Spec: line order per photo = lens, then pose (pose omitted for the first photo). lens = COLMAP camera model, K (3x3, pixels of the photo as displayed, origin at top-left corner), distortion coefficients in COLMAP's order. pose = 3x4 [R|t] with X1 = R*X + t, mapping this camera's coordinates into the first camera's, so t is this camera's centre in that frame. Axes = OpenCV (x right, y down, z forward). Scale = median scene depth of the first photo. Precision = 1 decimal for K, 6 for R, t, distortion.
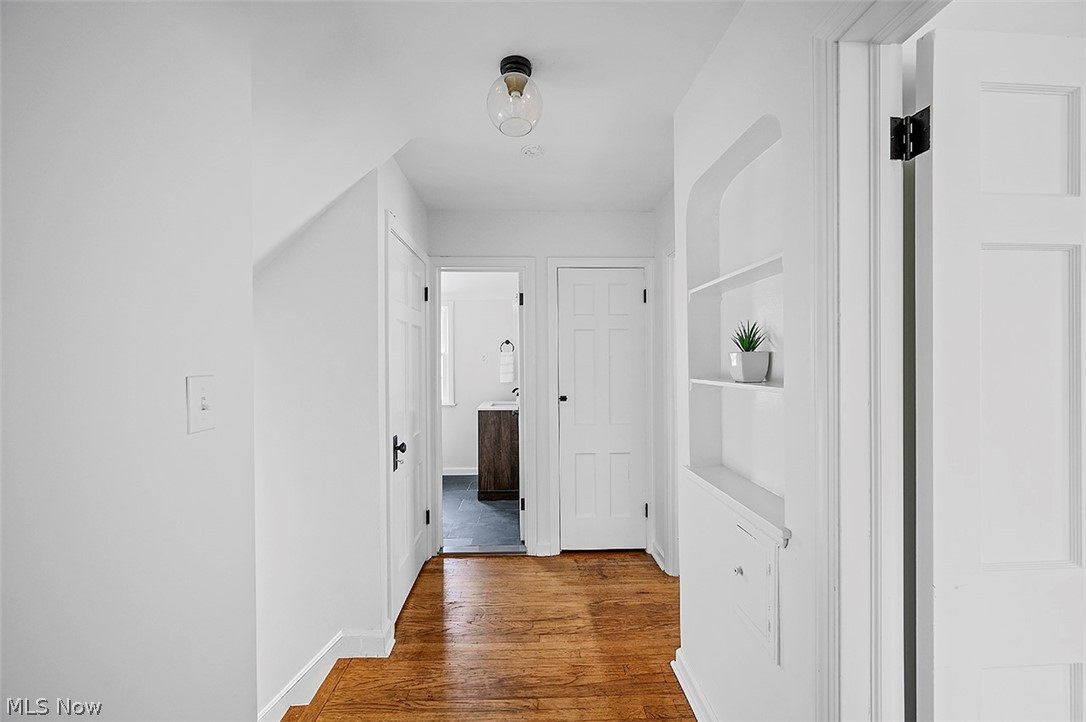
lens RADIAL K [[429.7, 0, 537.0], [0, 429.7, 363.1], [0, 0, 1]] dist [-0.001568, 0.000886]
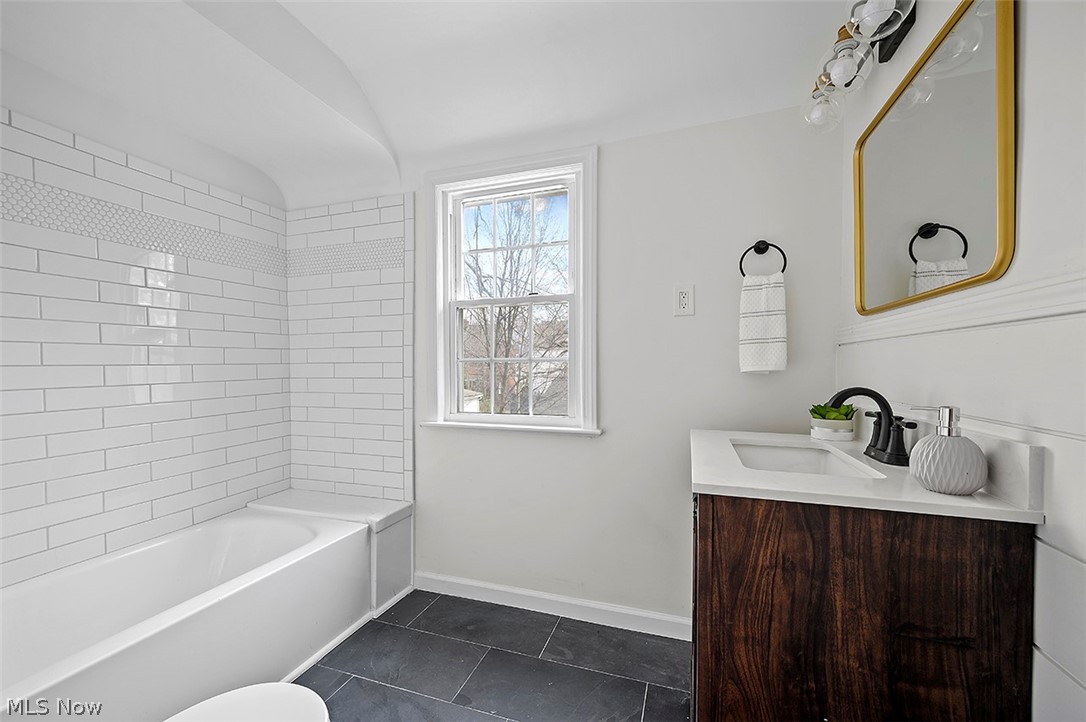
lens RADIAL K [[429.7, 0, 535.2], [0, 429.7, 367.3], [0, 0, 1]] dist [-0.001568, 0.000886]
pose [[0.930454, 0.003484, -0.366392, -0.110139], [-0.004438, 0.999989, -0.001759, 0.043452], [0.366382, 0.003263, 0.930459, 0.646392]]
